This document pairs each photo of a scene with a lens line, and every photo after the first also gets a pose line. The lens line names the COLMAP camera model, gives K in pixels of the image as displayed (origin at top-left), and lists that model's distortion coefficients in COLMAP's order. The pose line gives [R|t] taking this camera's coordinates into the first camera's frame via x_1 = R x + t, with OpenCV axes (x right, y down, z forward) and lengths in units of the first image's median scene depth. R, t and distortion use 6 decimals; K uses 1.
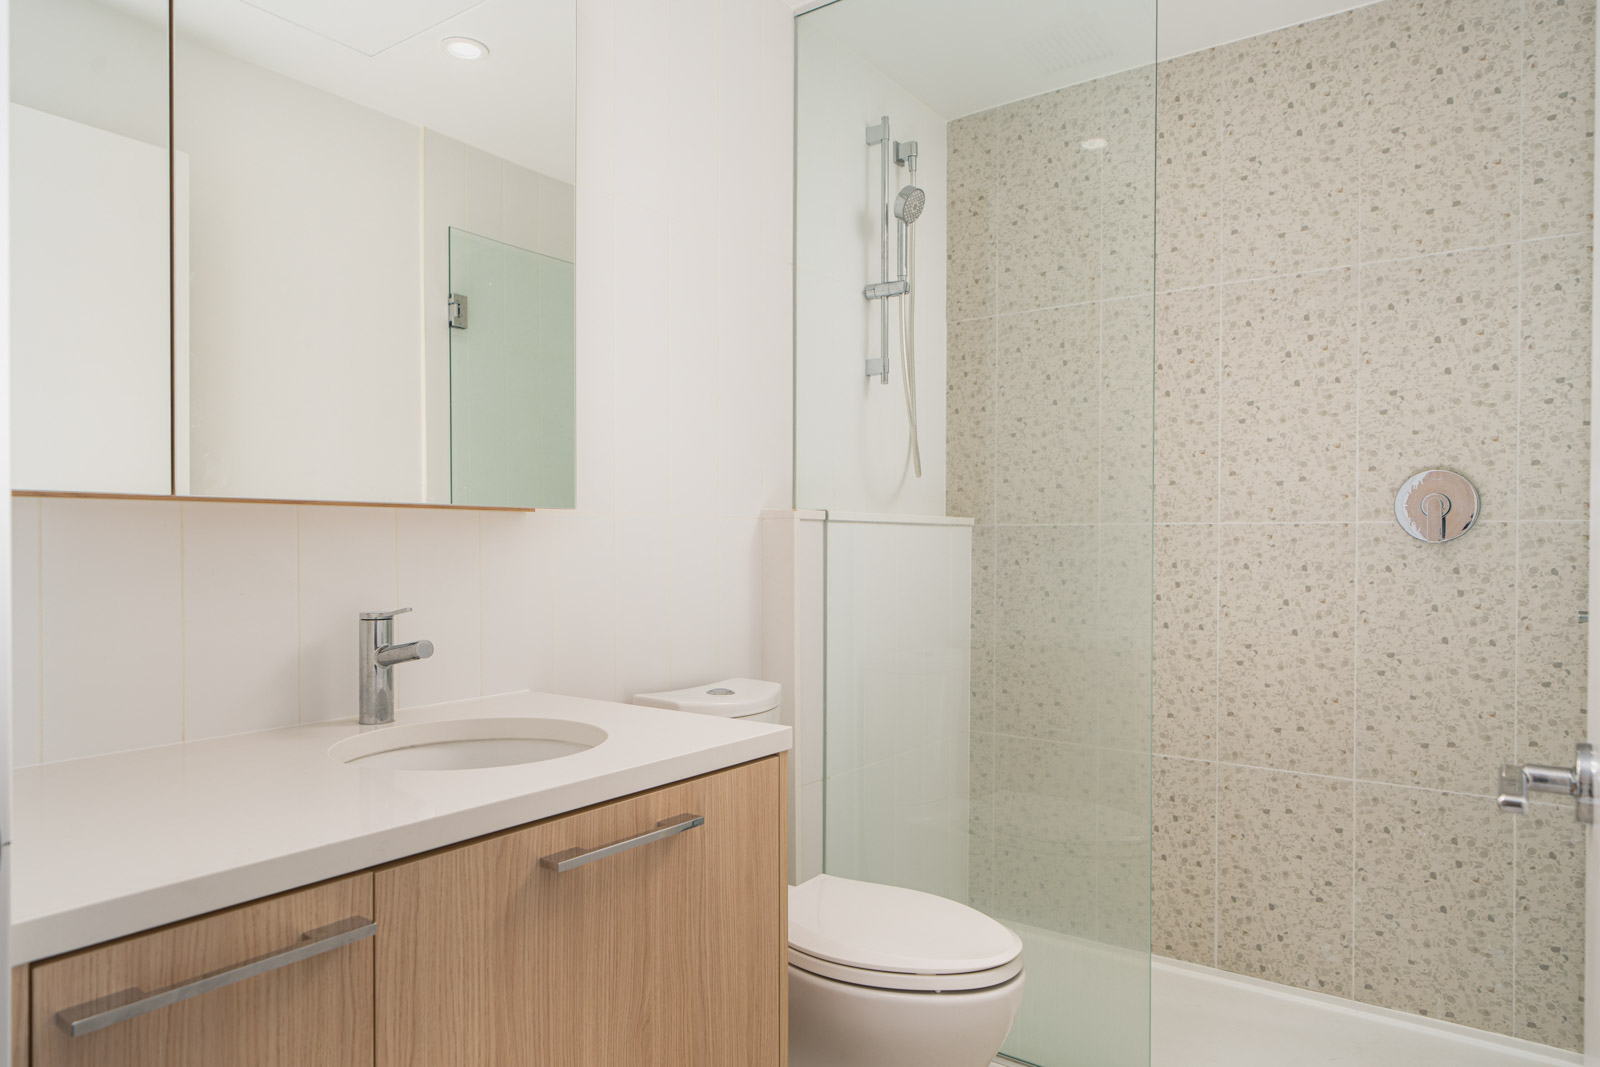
lens RADIAL K [[1009.6, 0, 800.0], [0, 1009.6, 533.5], [0, 0, 1]] dist [0.001143, 0.000260]
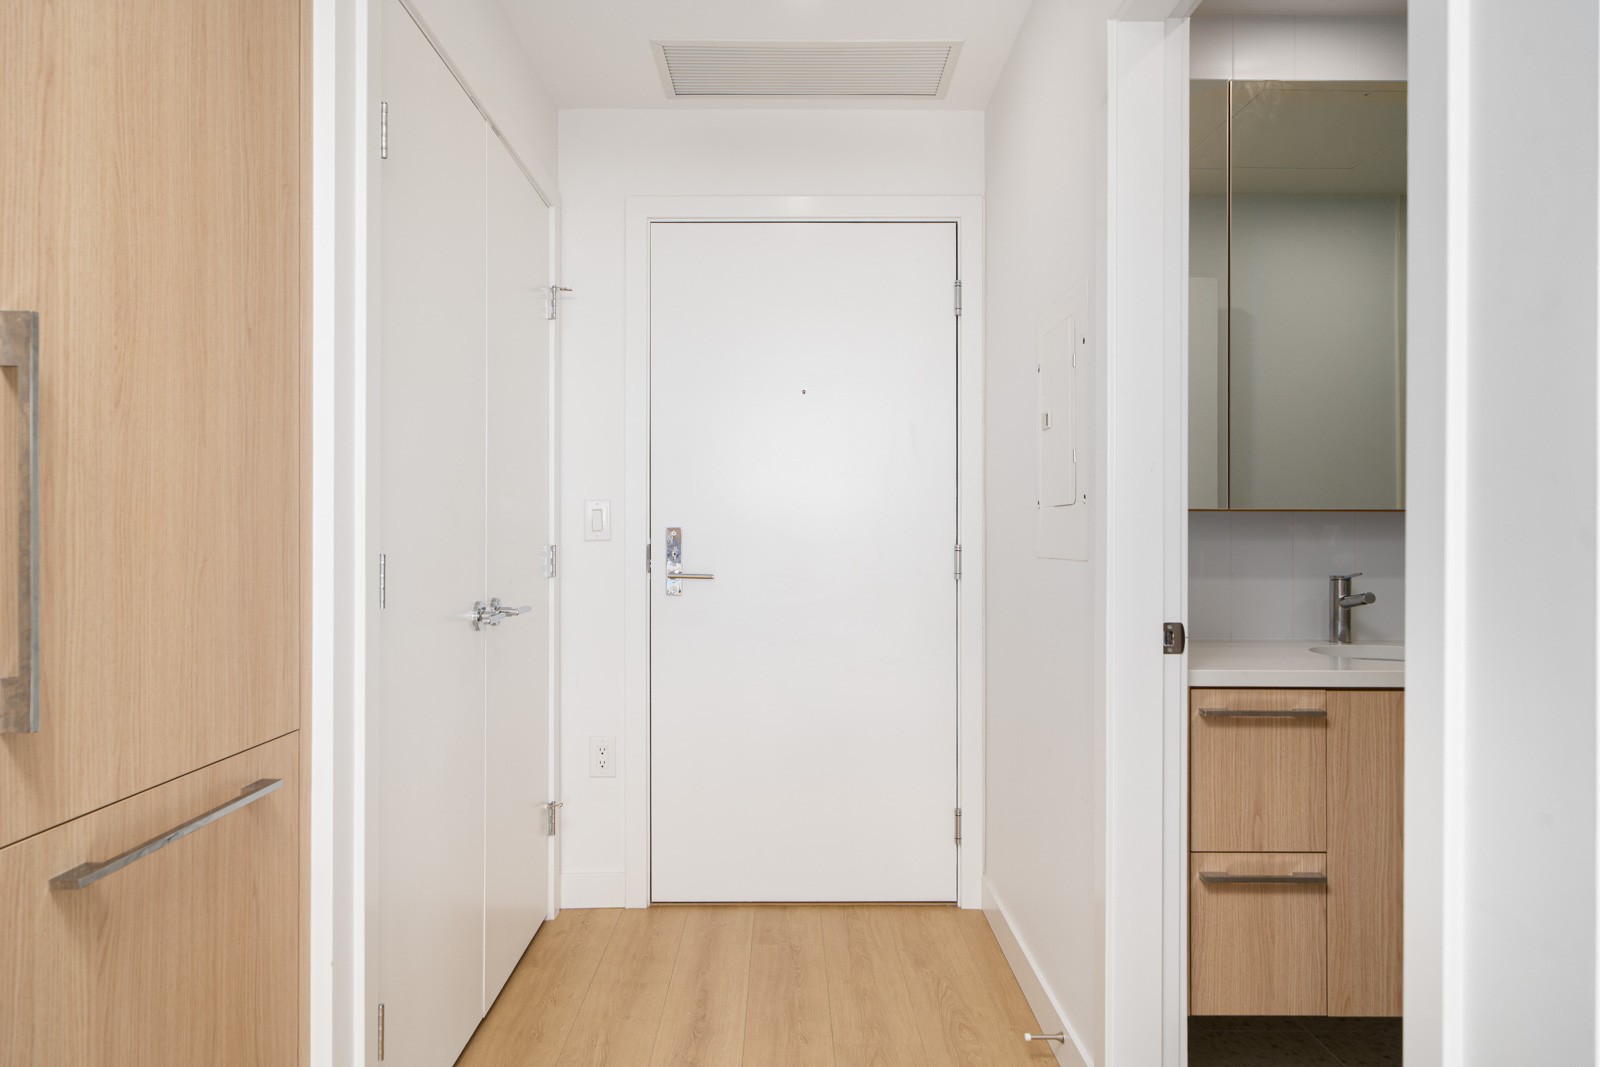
lens RADIAL K [[981.2, 0, 800.0], [0, 981.2, 533.5], [0, 0, 1]] dist [0.001516, 0.000549]
pose [[0.587214, 0.002653, -0.809428, 0.542131], [-0.002212, 0.999996, 0.001673, 0.008641], [0.809429, 0.000808, 0.587217, -1.001689]]
